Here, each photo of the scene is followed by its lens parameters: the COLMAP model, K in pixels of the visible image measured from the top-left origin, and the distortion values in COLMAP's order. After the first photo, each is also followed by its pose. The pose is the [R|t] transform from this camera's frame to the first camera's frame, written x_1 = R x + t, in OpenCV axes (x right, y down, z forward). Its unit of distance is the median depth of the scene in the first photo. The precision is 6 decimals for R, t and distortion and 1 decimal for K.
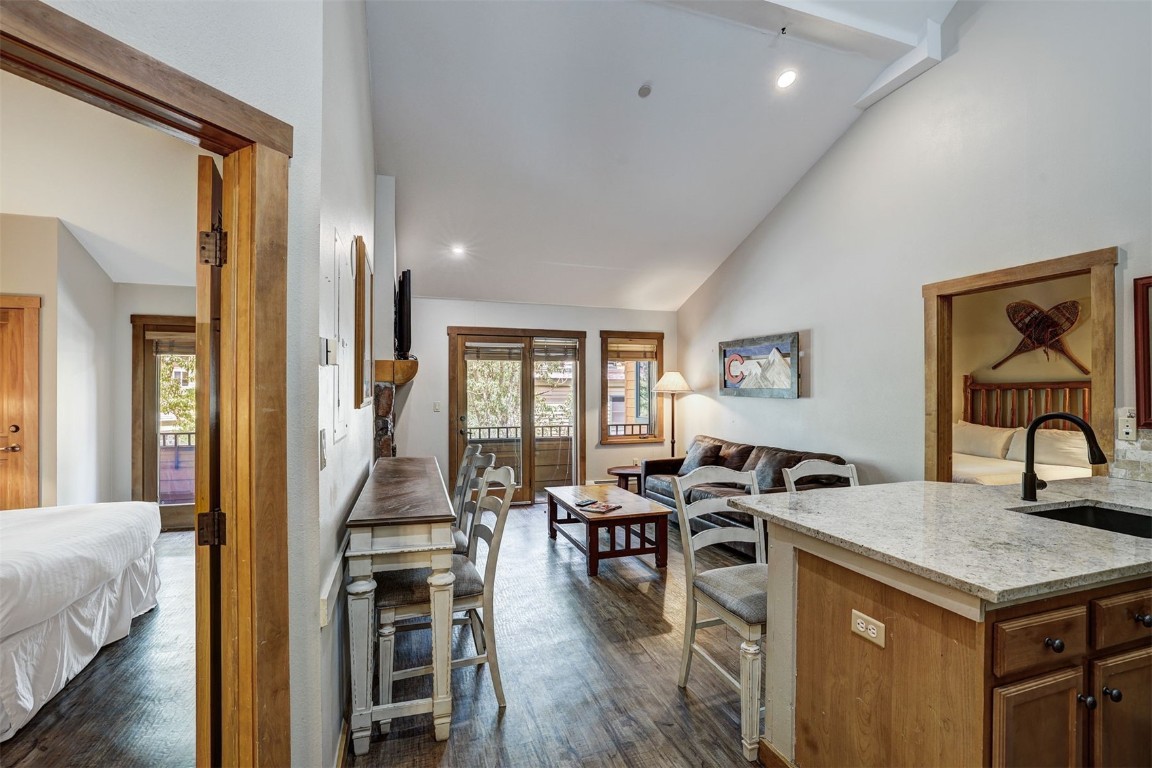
lens RADIAL K [[512.6, 0, 561.0], [0, 512.6, 382.9], [0, 0, 1]] dist [-0.041123, 0.016241]
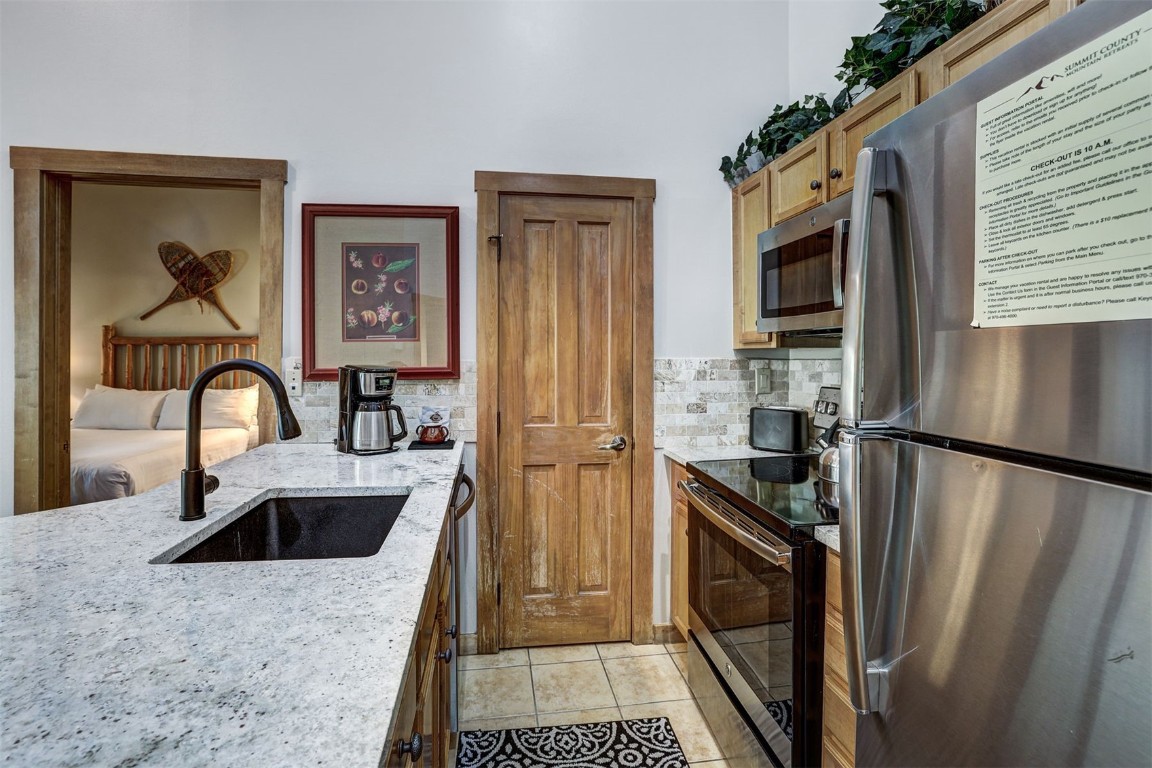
lens RADIAL K [[510.5, 0, 567.5], [0, 510.5, 362.7], [0, 0, 1]] dist [-0.043833, 0.016535]
pose [[0.157481, -0.013177, 0.987434, 0.232528], [-0.017383, 0.999719, 0.016113, 0.023360], [-0.987369, -0.019702, 0.157208, 0.258094]]
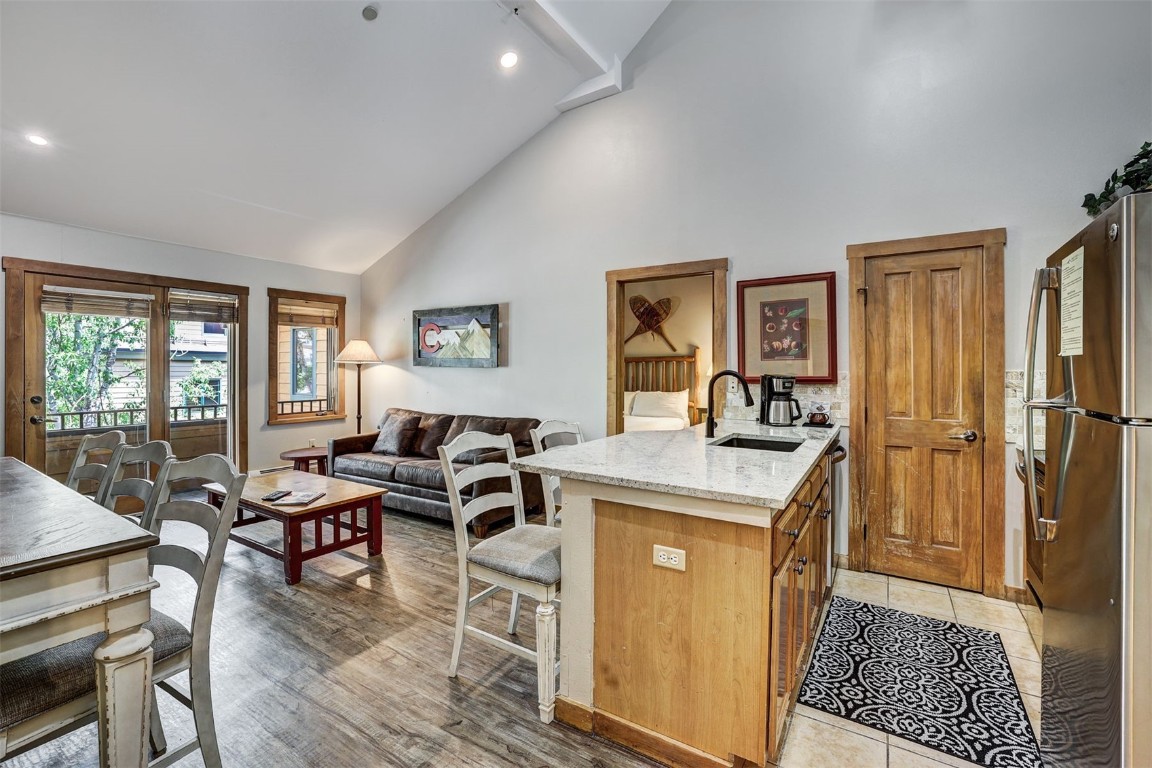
lens RADIAL K [[510.5, 0, 567.5], [0, 510.5, 362.7], [0, 0, 1]] dist [-0.043833, 0.016535]
pose [[0.769167, 0.008339, 0.638993, -0.108939], [-0.010739, 0.999942, -0.000122, 0.021490], [-0.638957, -0.006768, 0.769212, 0.106835]]
